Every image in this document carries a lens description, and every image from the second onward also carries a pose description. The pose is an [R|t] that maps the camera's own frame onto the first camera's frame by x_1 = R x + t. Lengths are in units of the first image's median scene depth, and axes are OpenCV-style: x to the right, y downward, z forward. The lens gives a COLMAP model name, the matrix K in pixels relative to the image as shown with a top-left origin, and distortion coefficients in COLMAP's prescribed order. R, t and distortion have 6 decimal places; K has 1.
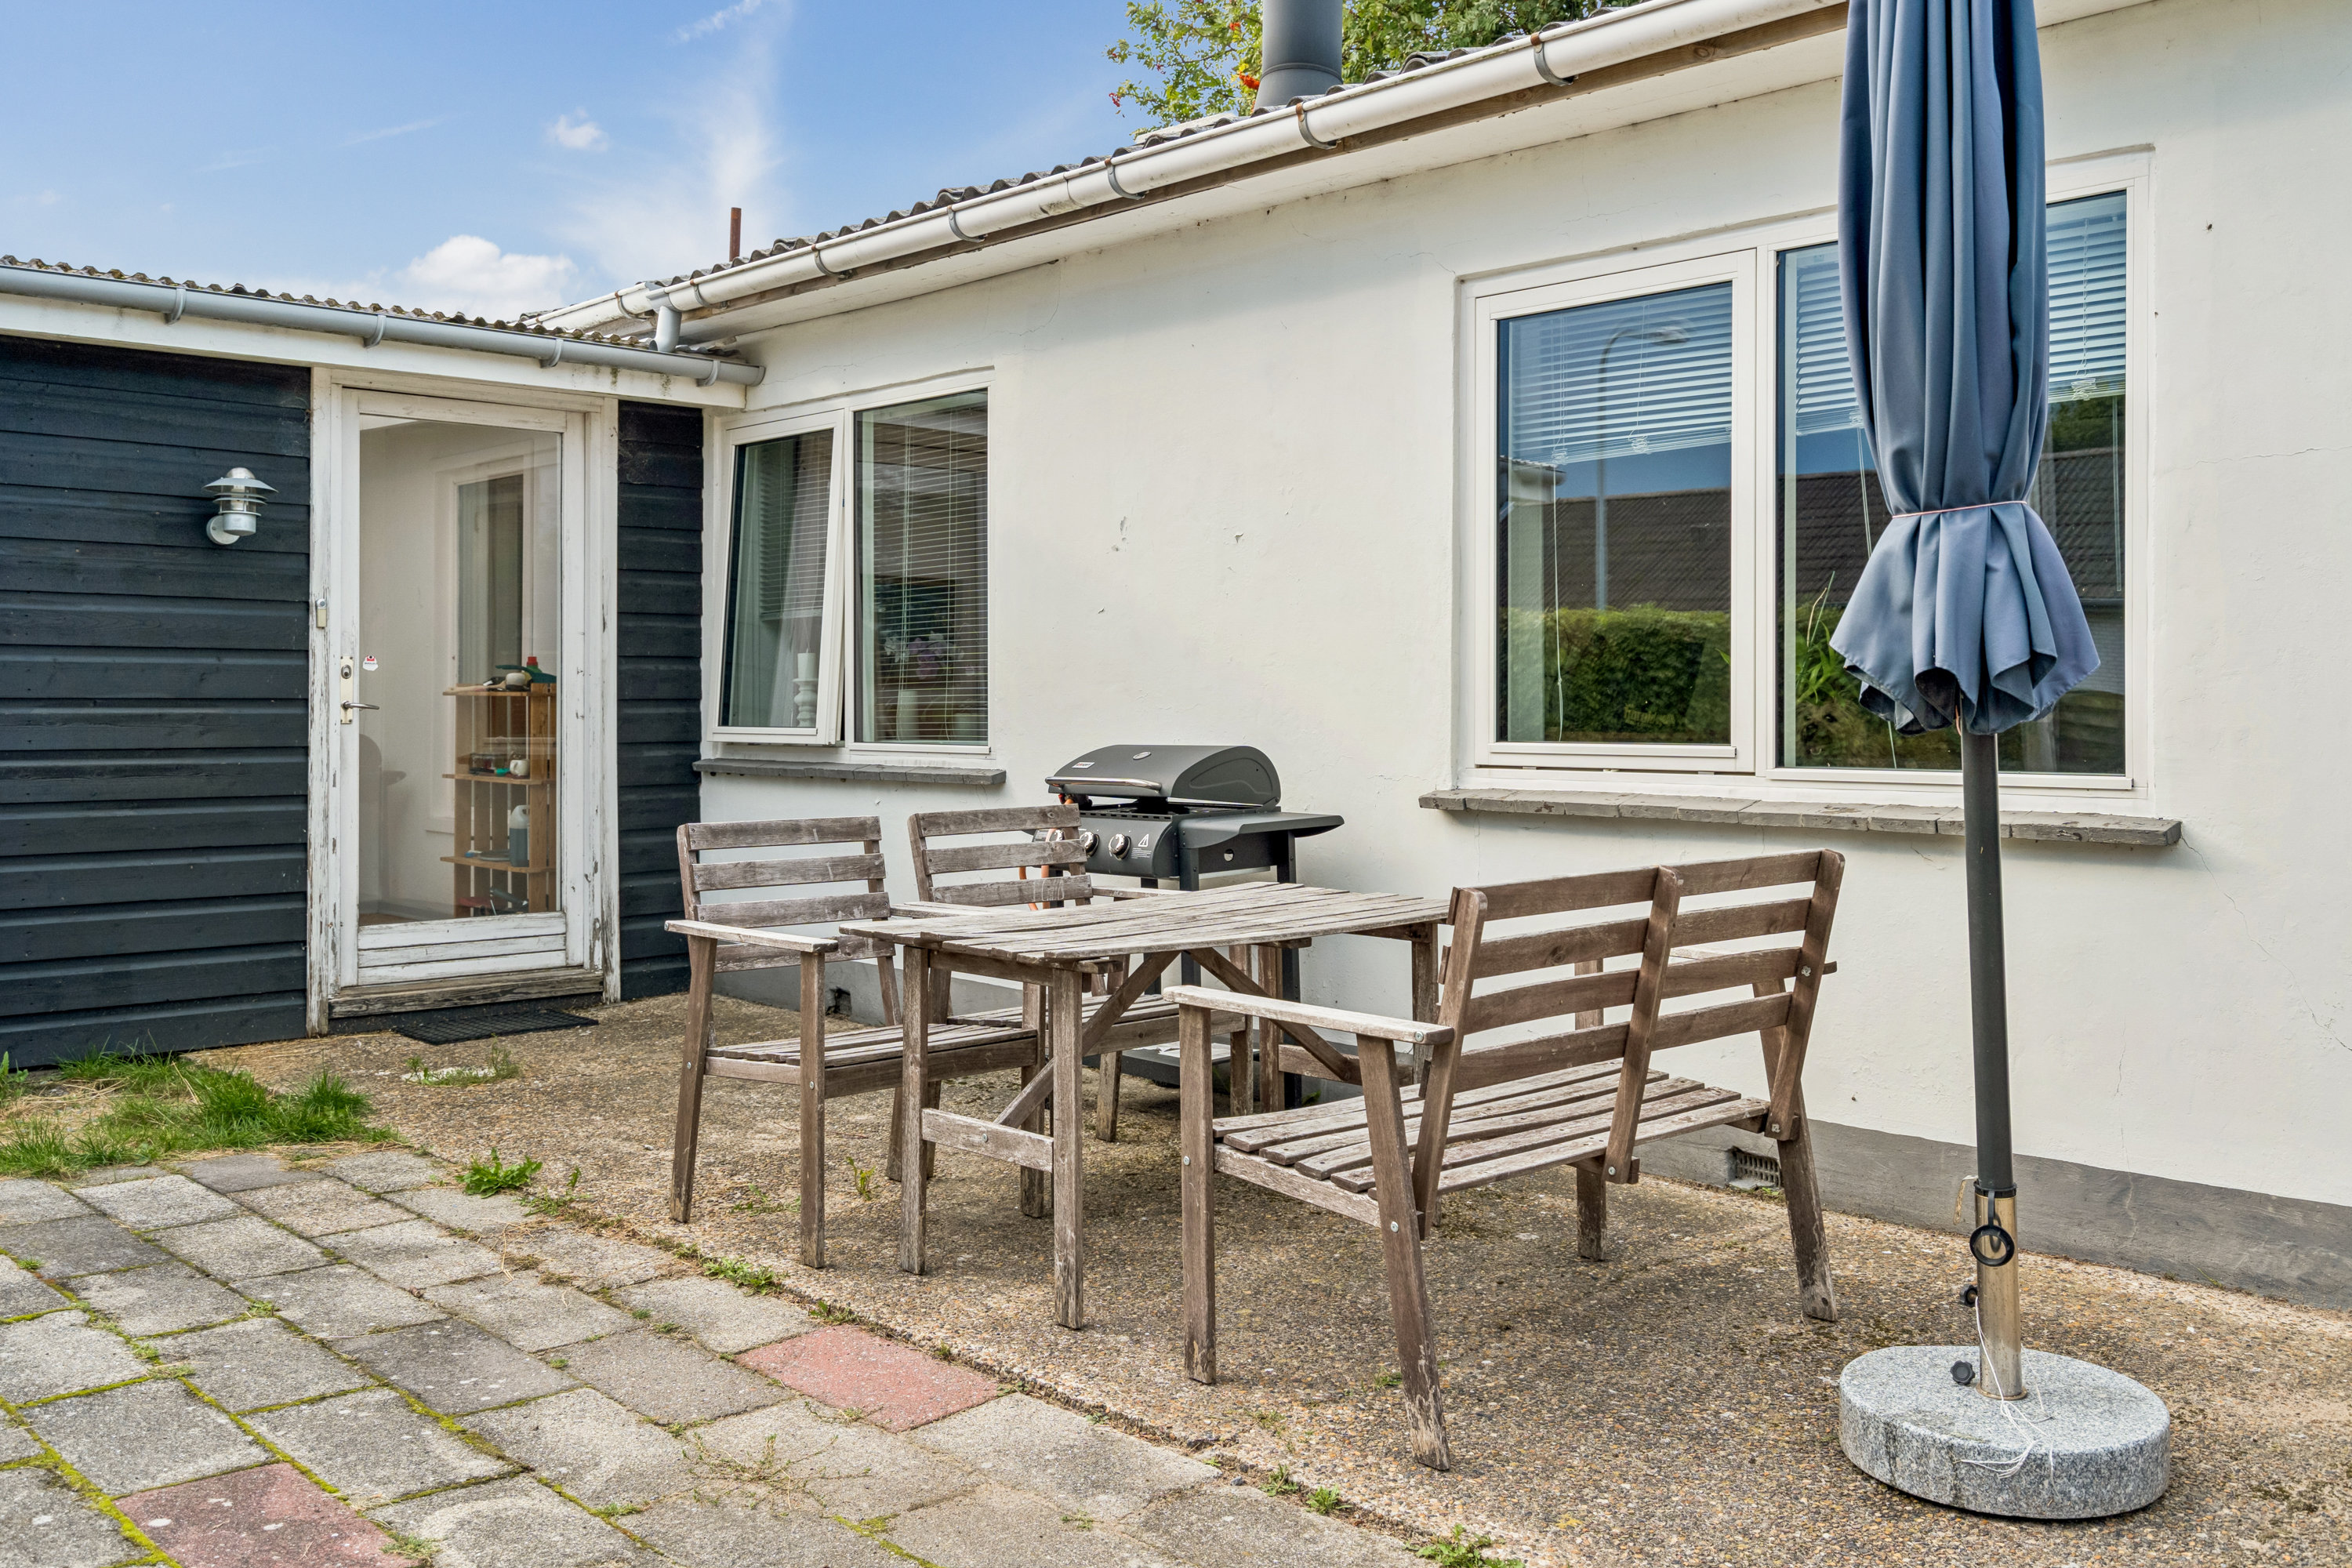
lens RADIAL K [[2048.1, 0, 1169.8], [0, 2048.1, 761.6], [0, 0, 1]] dist [0.026859, -0.014235]
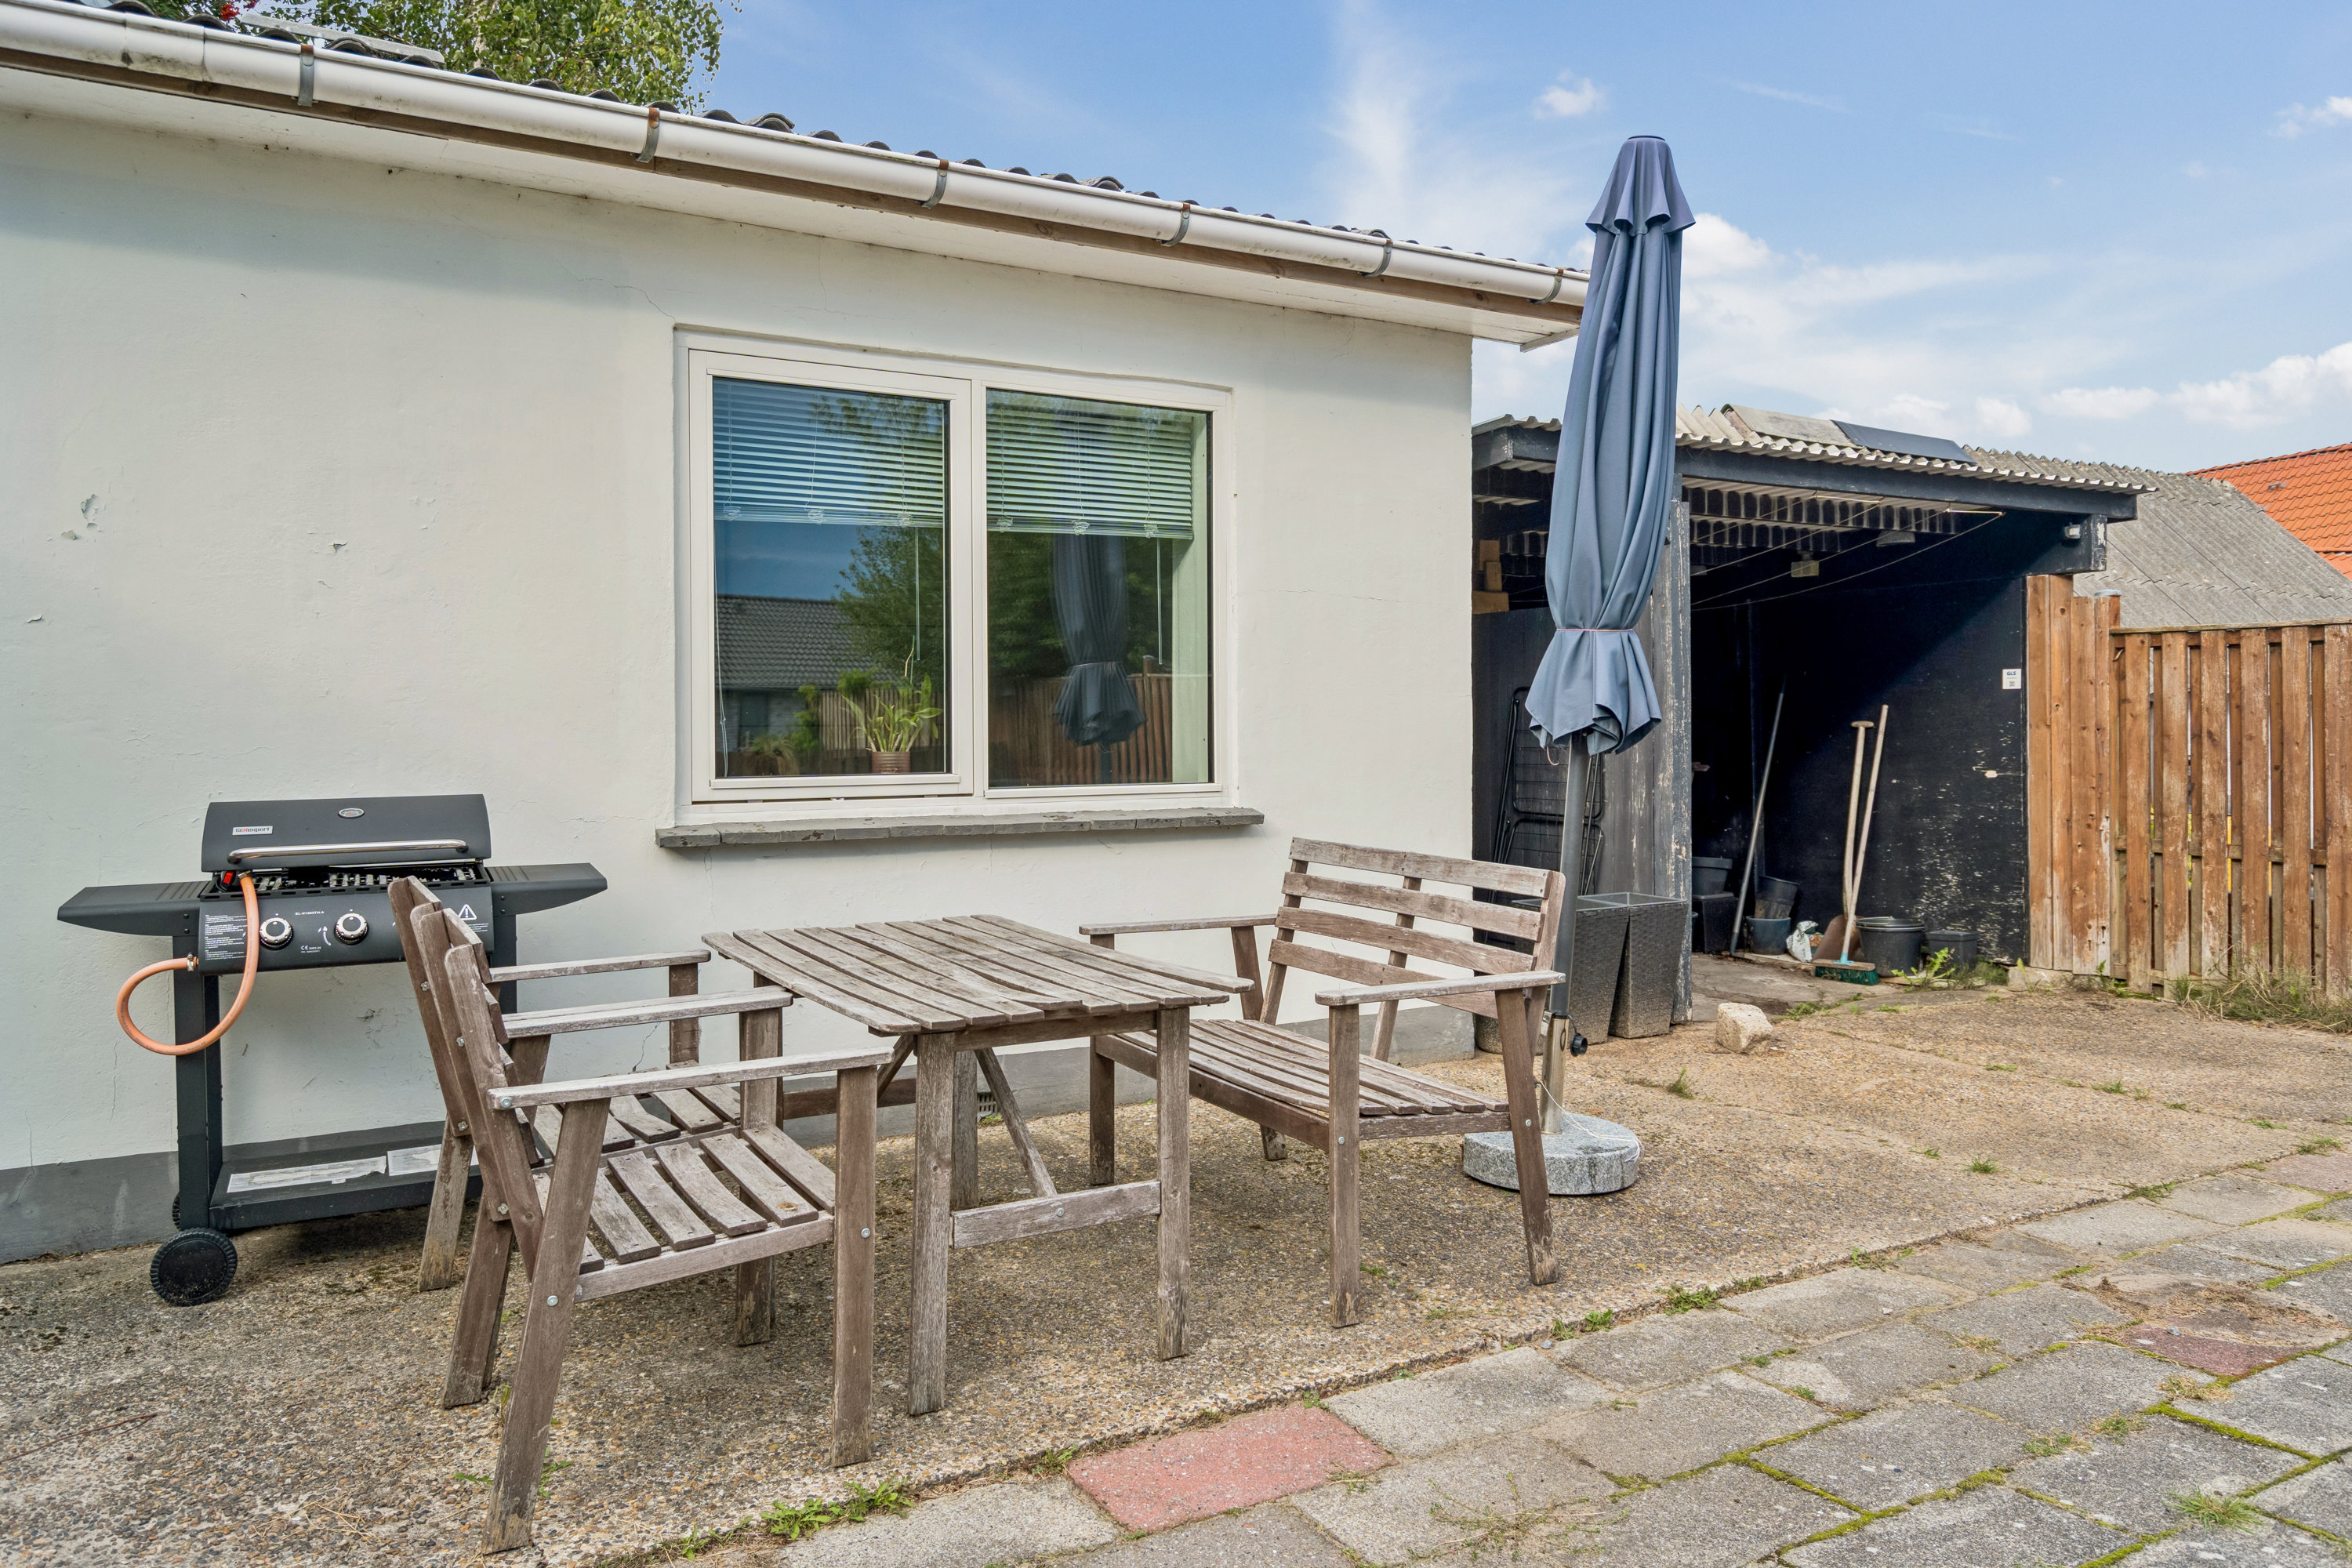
lens RADIAL K [[1592.1, 0, 1172.8], [0, 1592.1, 770.2], [0, 0, 1]] dist [-0.010775, 0.005693]
pose [[0.242341, -0.017132, 0.970040, -0.620805], [0.040246, 0.999161, 0.007592, -0.011608], [-0.969356, 0.037200, 0.242827, 0.628083]]
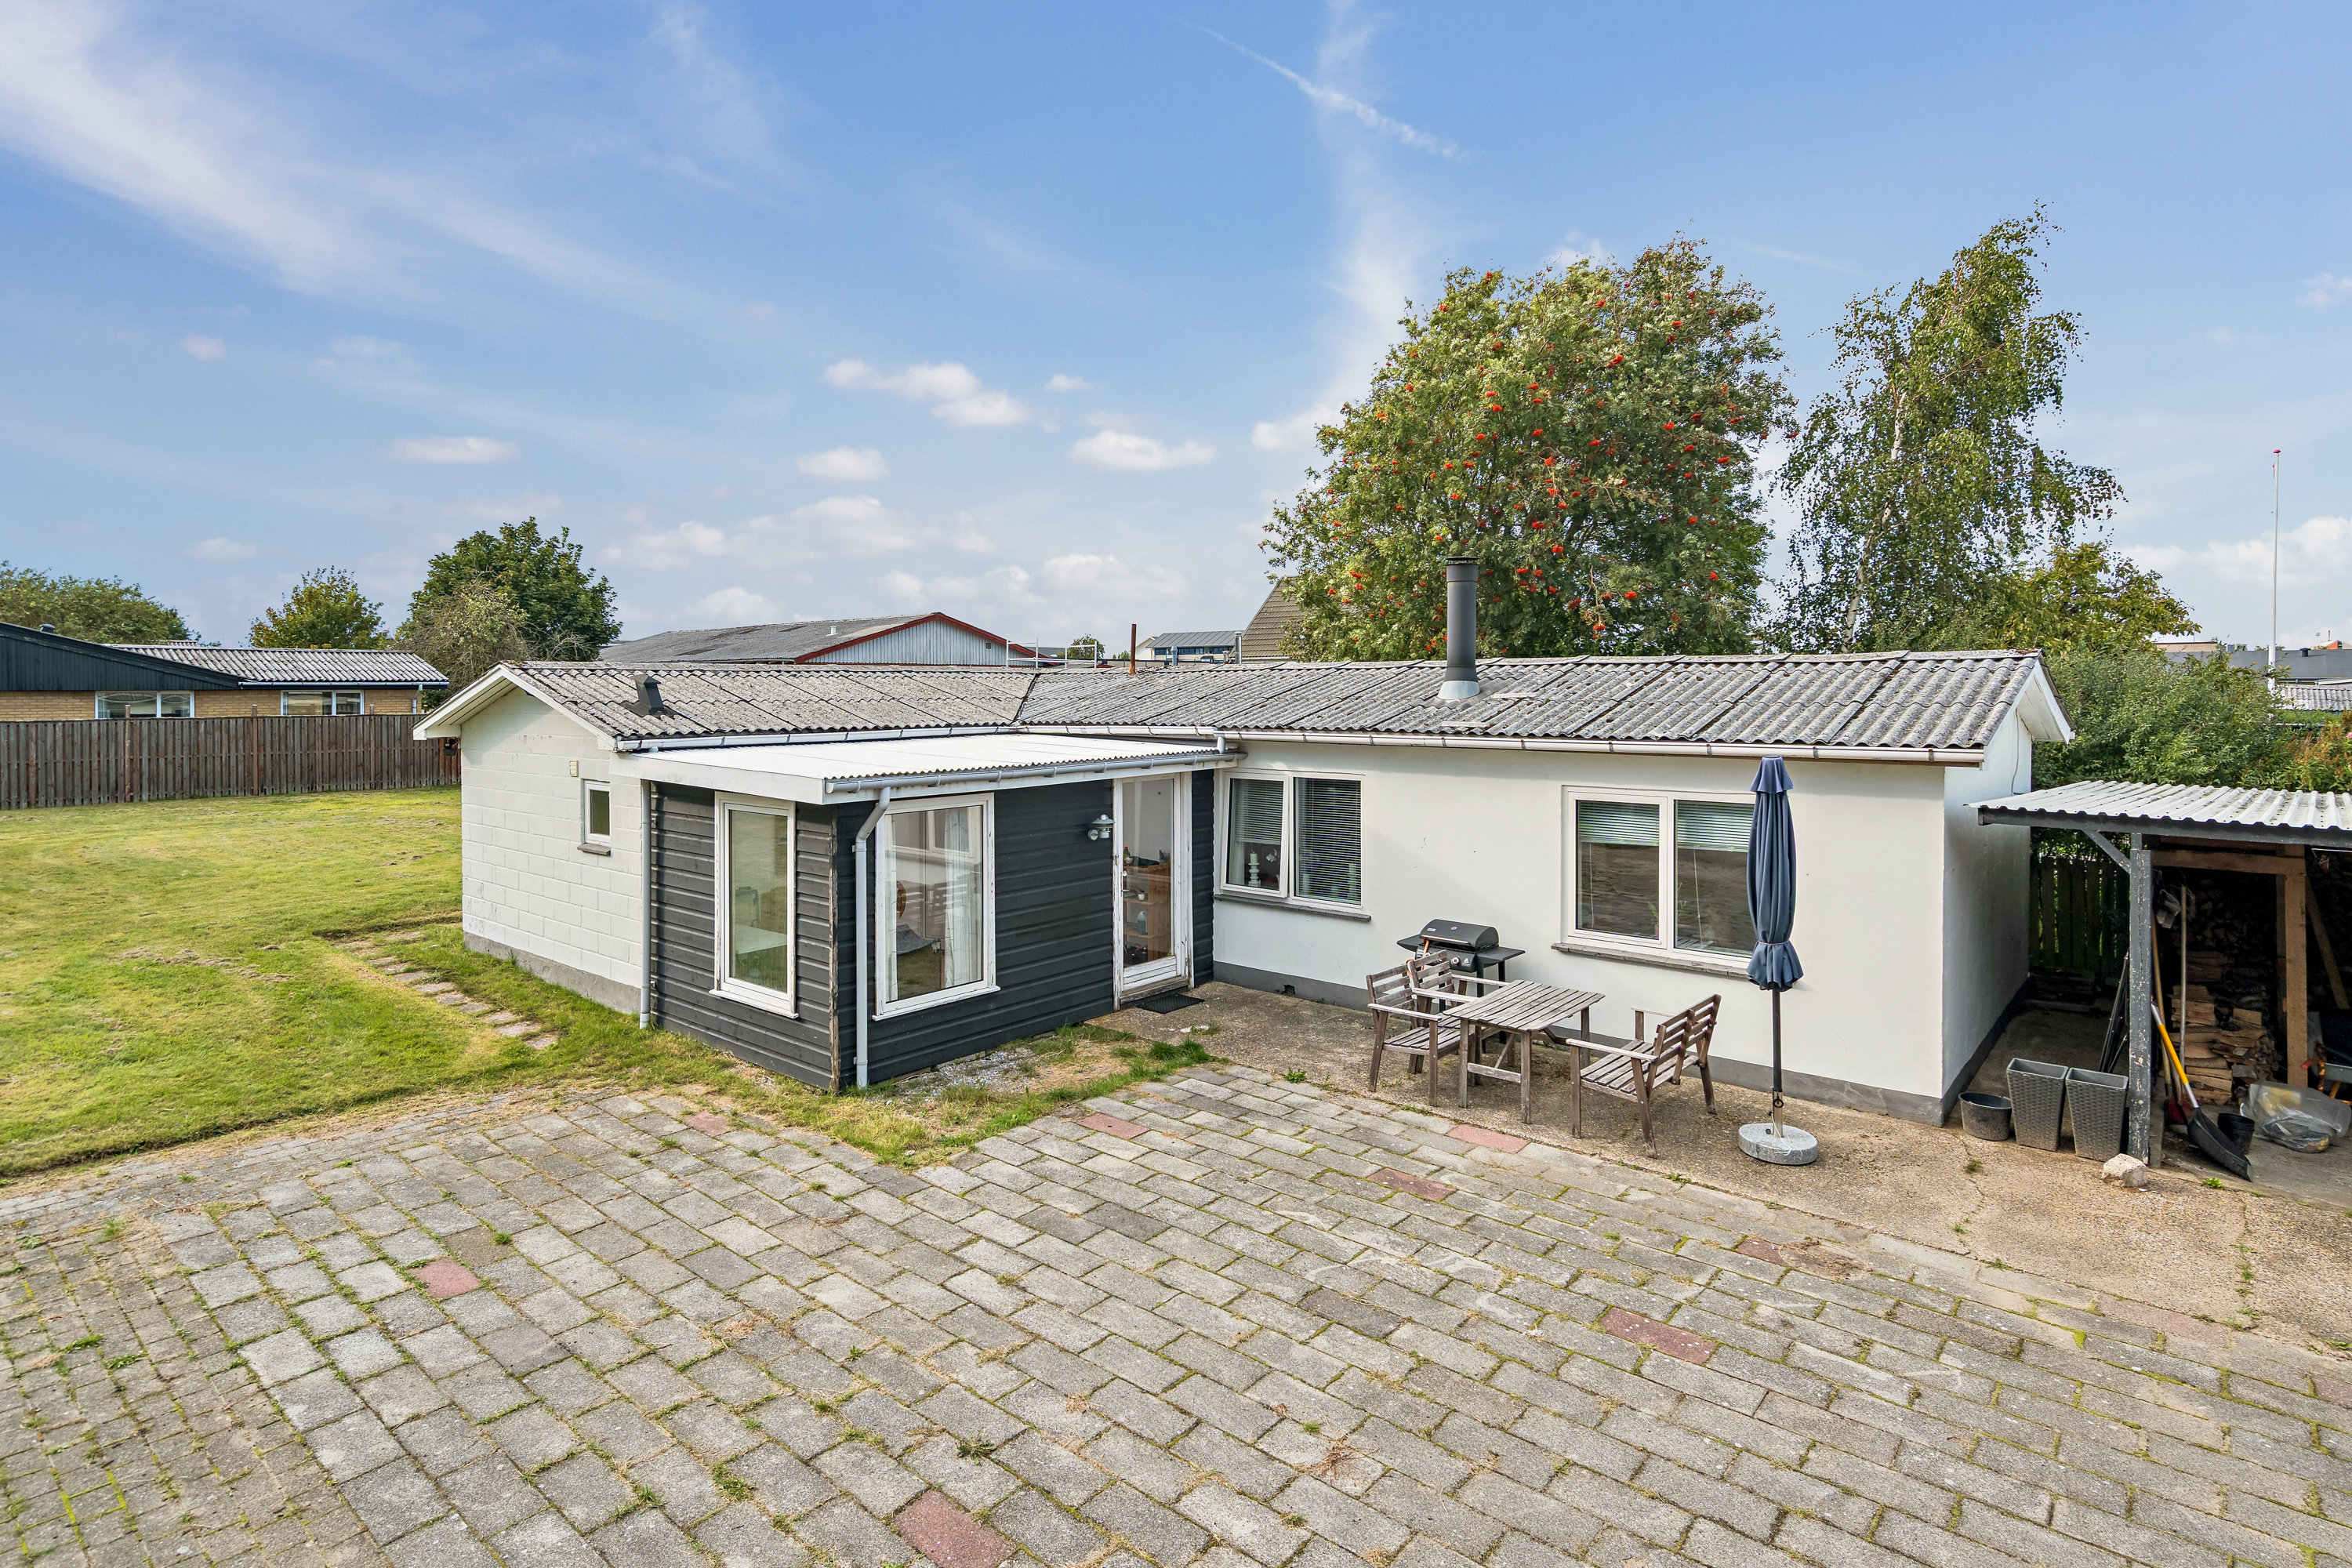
lens RADIAL K [[1218.8, 0, 1164.0], [0, 1218.8, 706.3], [0, 0, 1]] dist [0.004145, -0.000018]
pose [[0.995717, -0.004855, 0.092330, -0.721882], [0.006105, 0.999893, -0.013256, -0.368485], [-0.092256, 0.013763, 0.995640, -0.936840]]
